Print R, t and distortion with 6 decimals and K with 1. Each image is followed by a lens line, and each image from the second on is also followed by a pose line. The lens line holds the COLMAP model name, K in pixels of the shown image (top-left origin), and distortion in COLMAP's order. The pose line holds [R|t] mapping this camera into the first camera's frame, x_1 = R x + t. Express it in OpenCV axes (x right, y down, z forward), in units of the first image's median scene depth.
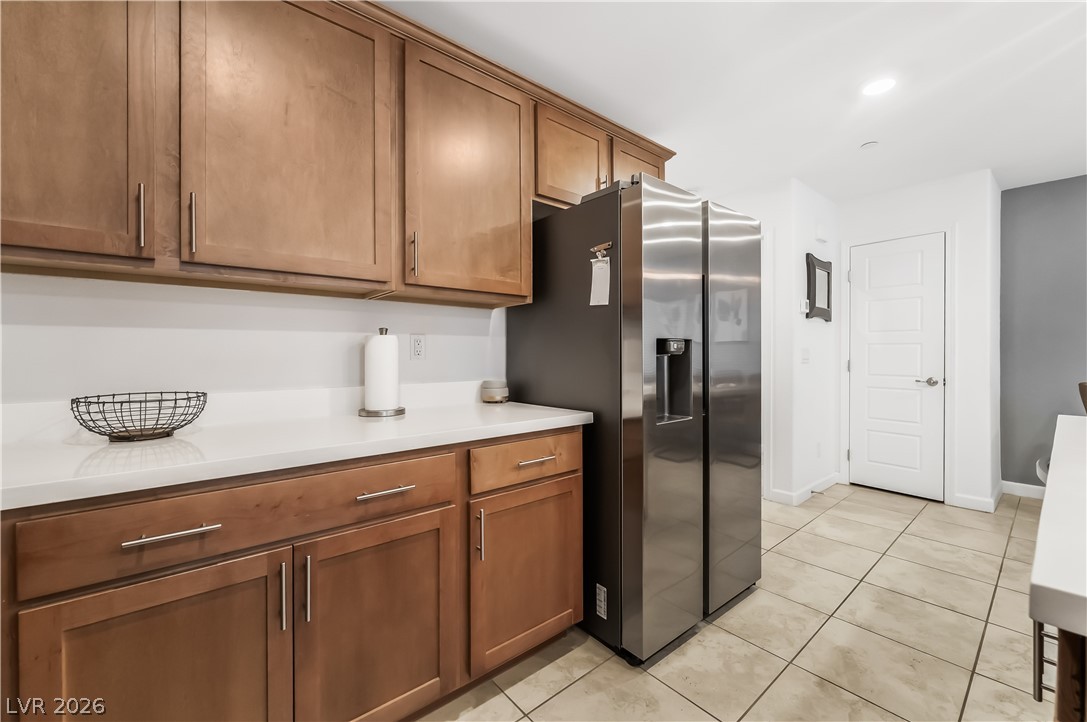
lens RADIAL K [[441.5, 0, 542.9], [0, 441.5, 353.0], [0, 0, 1]] dist [-0.002716, 0.000064]
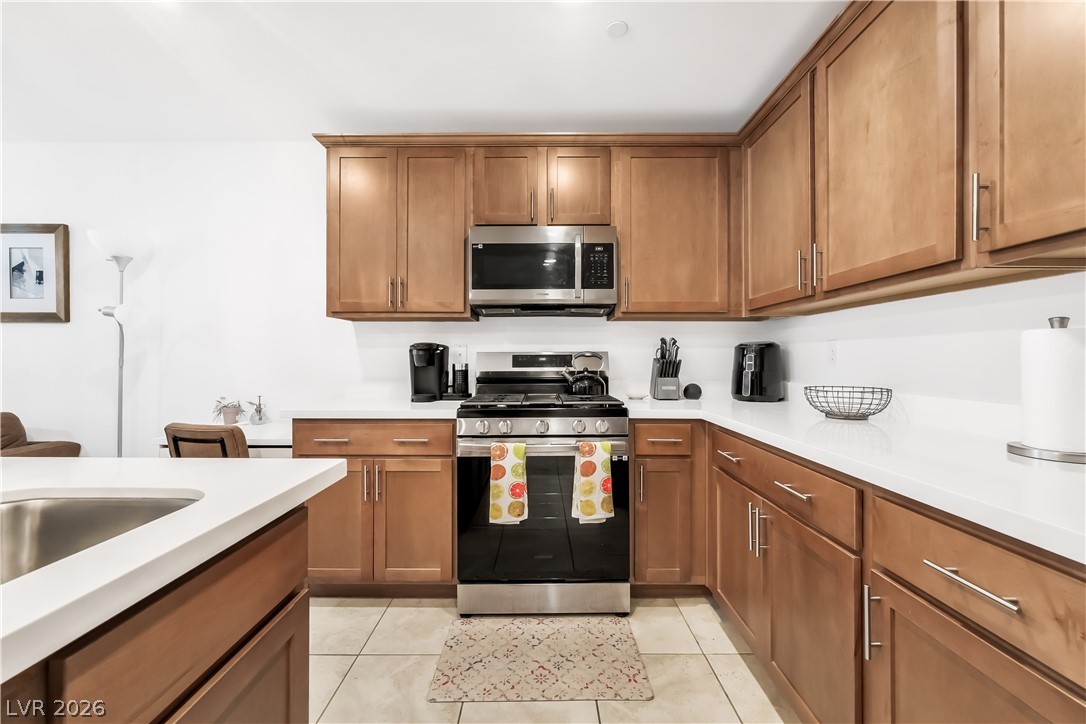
lens RADIAL K [[441.1, 0, 542.4], [0, 441.1, 354.0], [0, 0, 1]] dist [-0.002716, 0.000064]
pose [[-0.638270, -0.002258, -0.769809, 0.621940], [0.003923, 0.999973, -0.006185, -0.003332], [0.769803, -0.006968, -0.638244, 0.903275]]
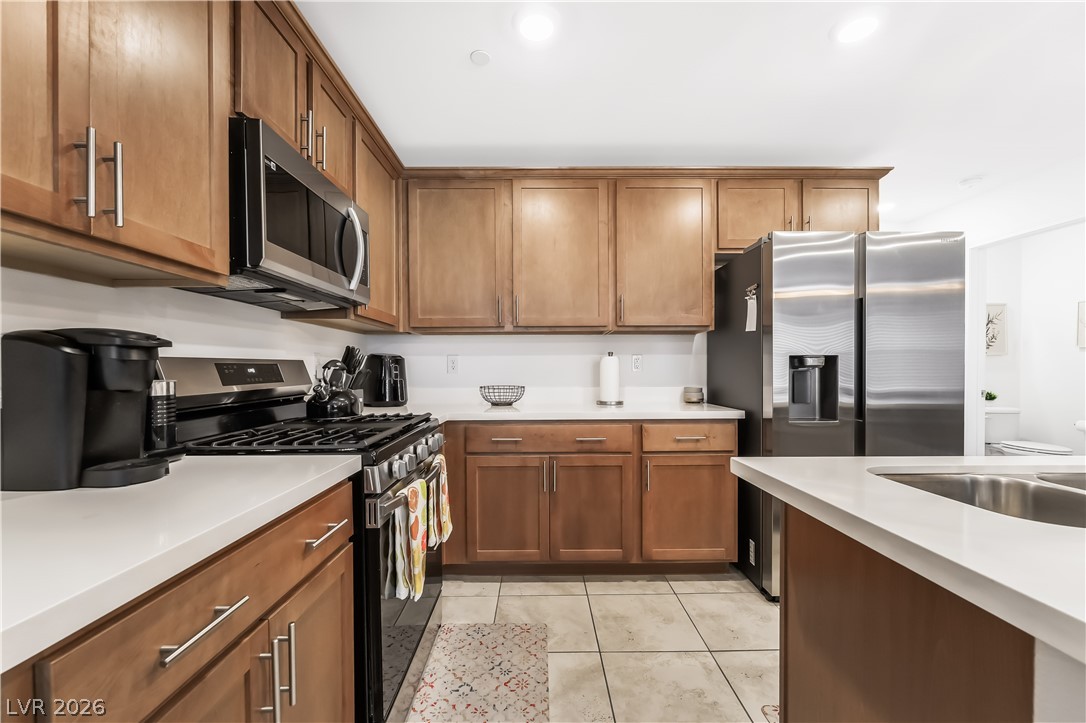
lens RADIAL K [[438.4, 0, 542.6], [0, 438.4, 373.2], [0, 0, 1]] dist [-0.000189, -0.000013]
pose [[0.771845, 0.006983, -0.635773, 0.525564], [0.002303, 0.999902, 0.013779, -0.000883], [0.635807, -0.012099, 0.771753, -0.462863]]
